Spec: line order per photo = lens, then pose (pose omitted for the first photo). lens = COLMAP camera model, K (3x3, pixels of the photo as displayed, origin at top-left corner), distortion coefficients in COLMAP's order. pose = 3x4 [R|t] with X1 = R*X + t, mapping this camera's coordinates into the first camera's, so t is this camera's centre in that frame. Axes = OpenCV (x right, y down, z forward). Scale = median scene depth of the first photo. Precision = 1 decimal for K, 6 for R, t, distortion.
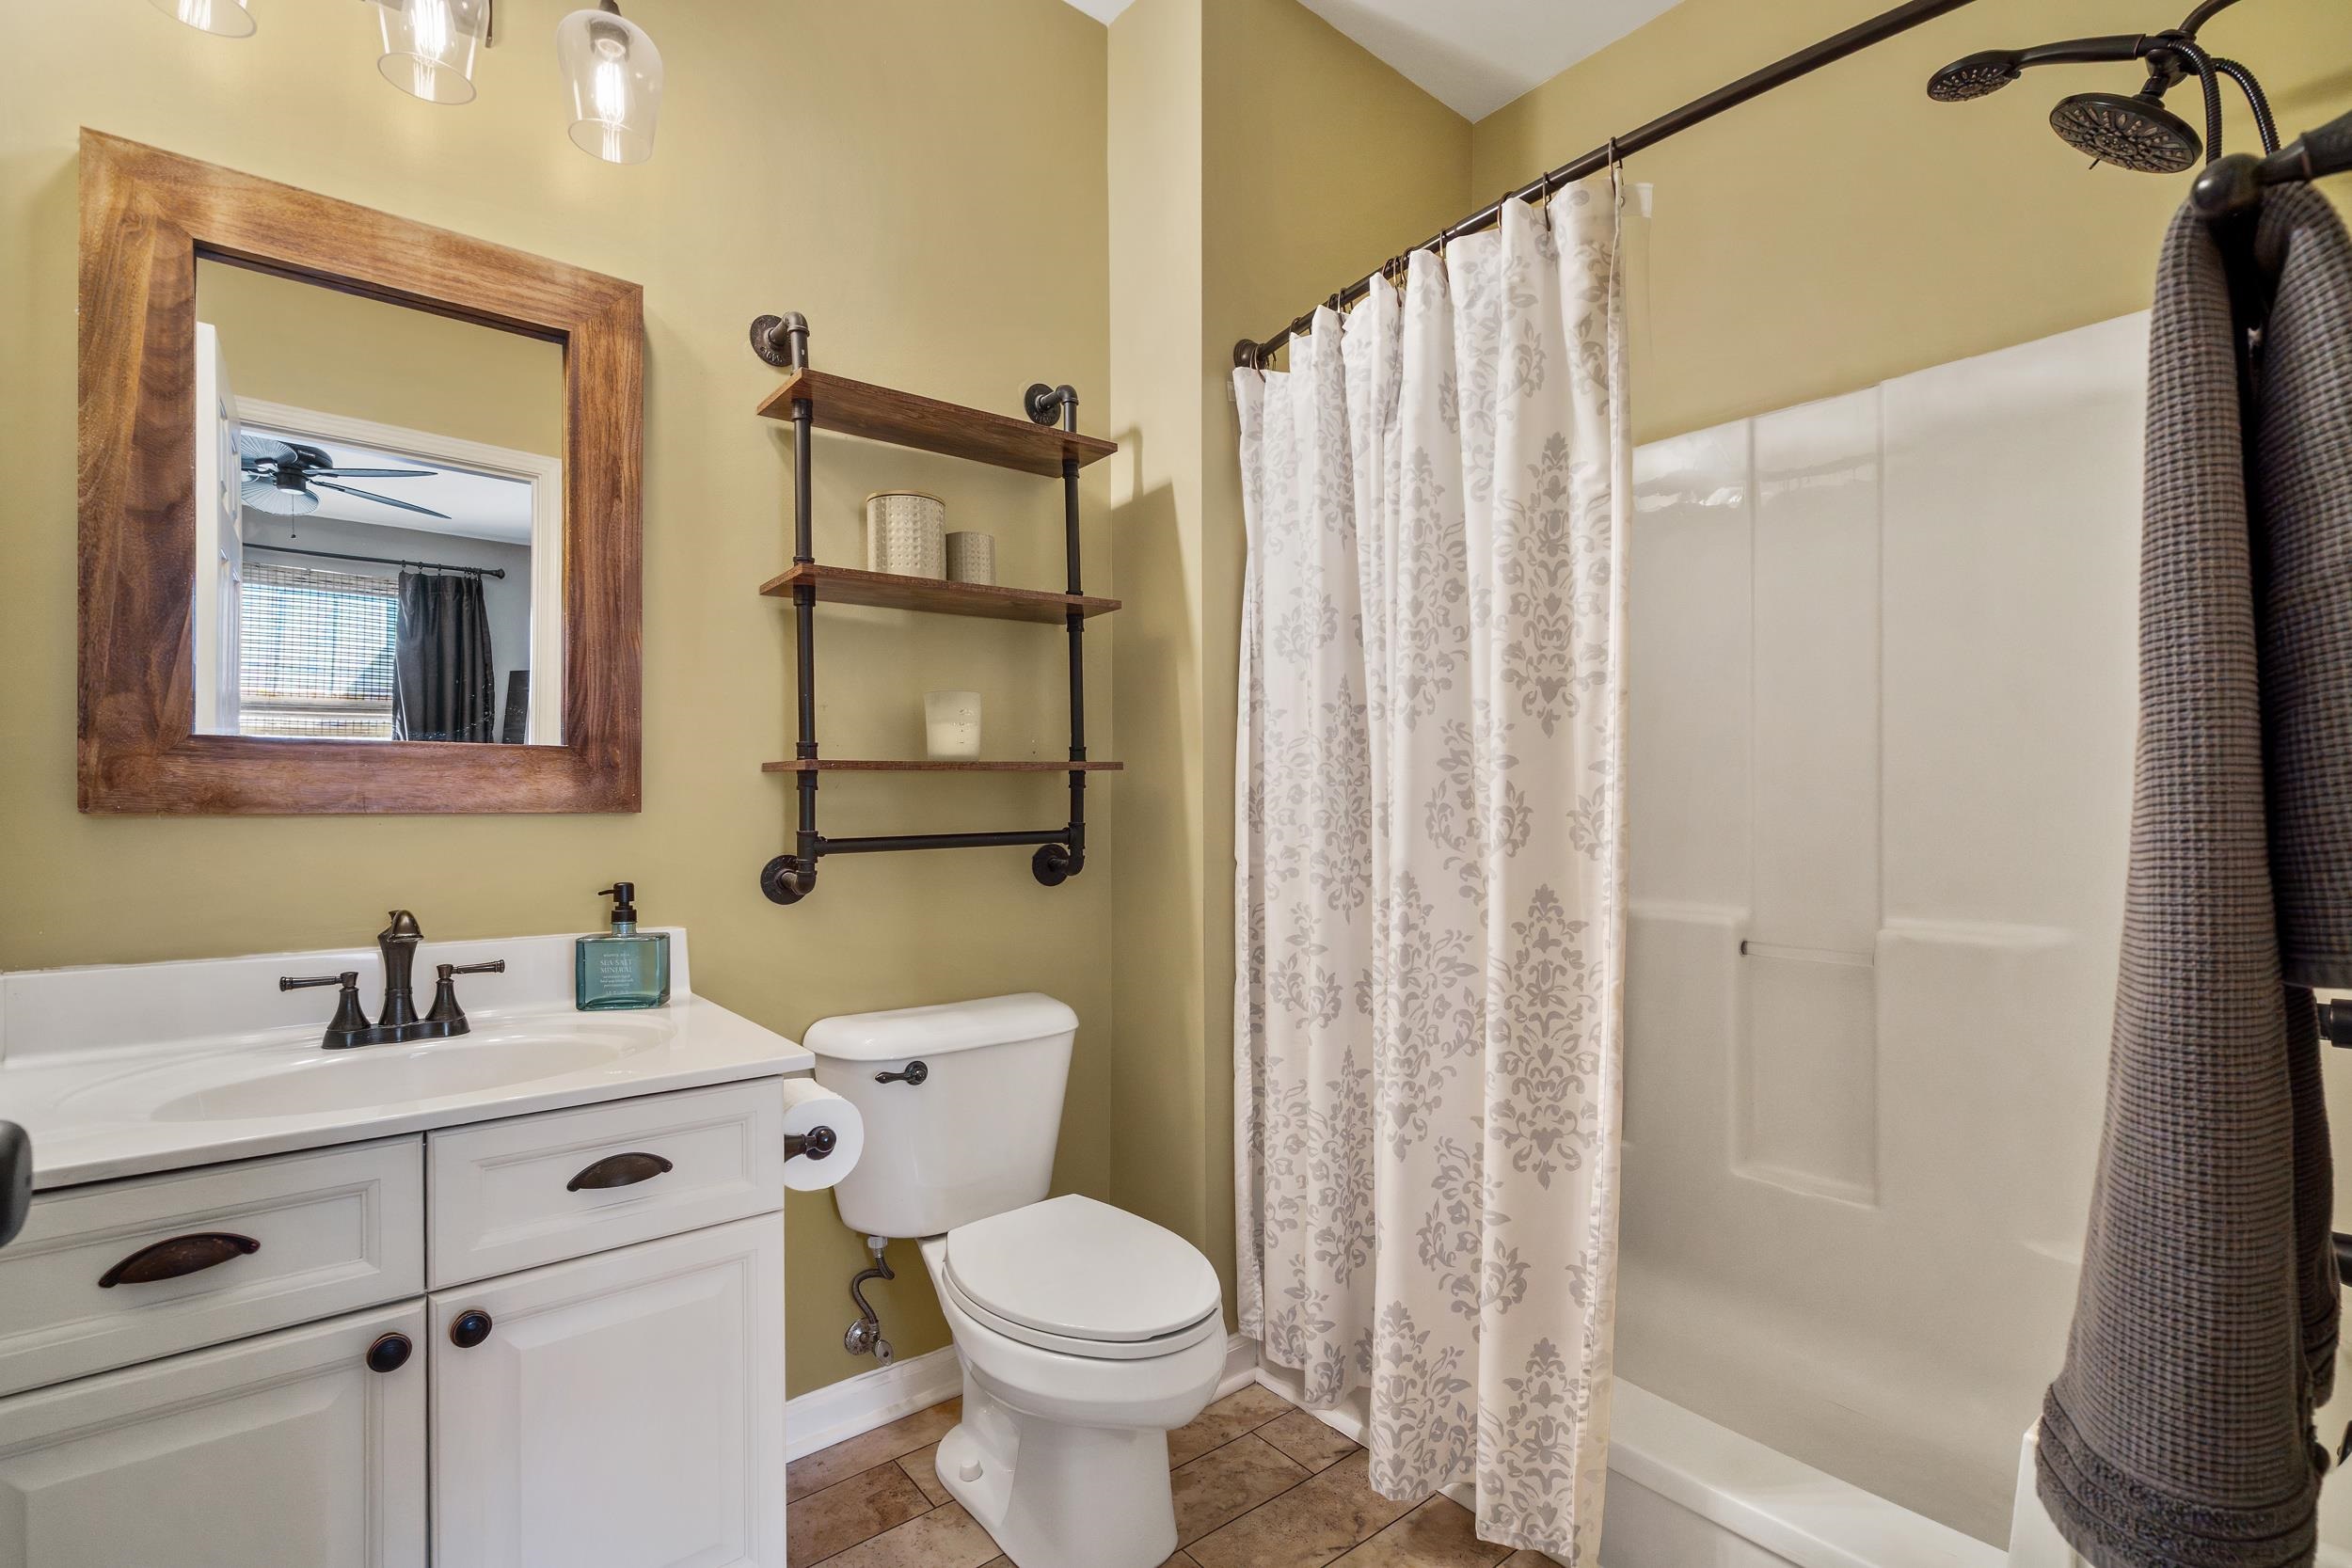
lens RADIAL K [[1092.2, 0, 1179.7], [0, 1092.2, 805.3], [0, 0, 1]] dist [-0.001029, 0.000722]
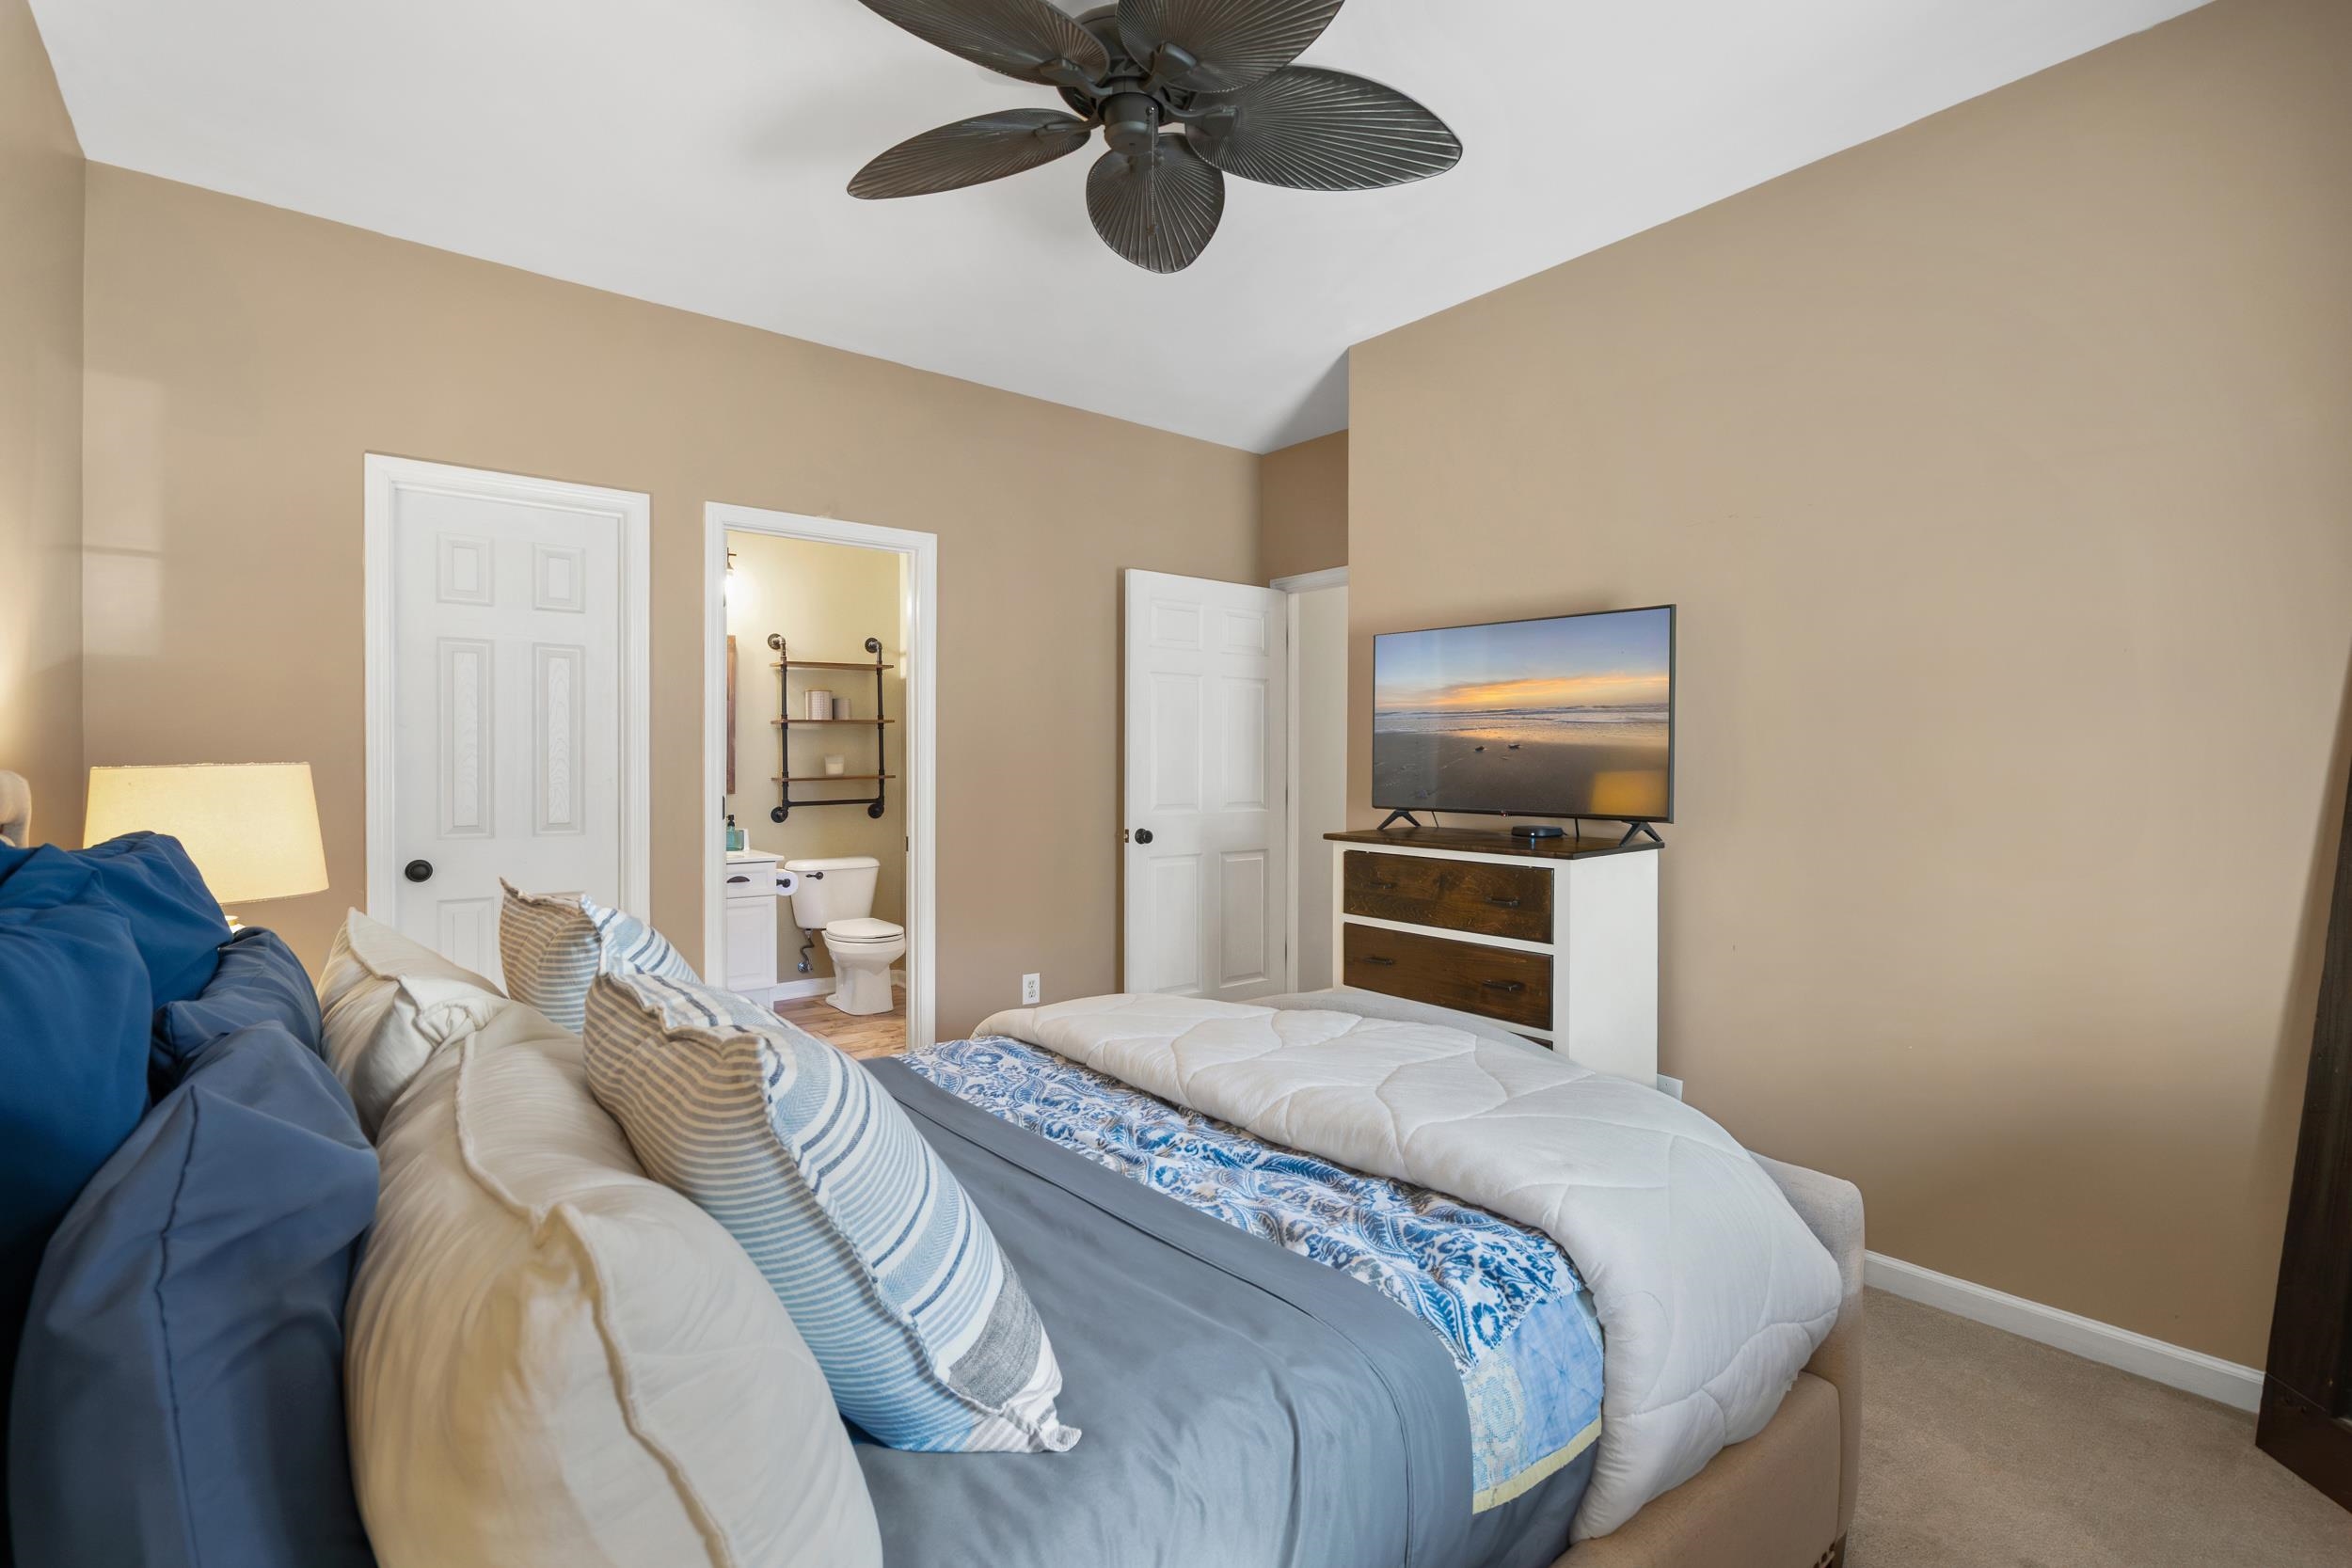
lens RADIAL K [[1062.3, 0, 1177.3], [0, 1062.3, 768.6], [0, 0, 1]] dist [0.001930, 0.000311]
pose [[0.999992, 0.003620, 0.001615, 0.789292], [-0.003628, 0.999981, 0.005029, -0.085490], [-0.001597, -0.005035, 0.999986, -2.080983]]
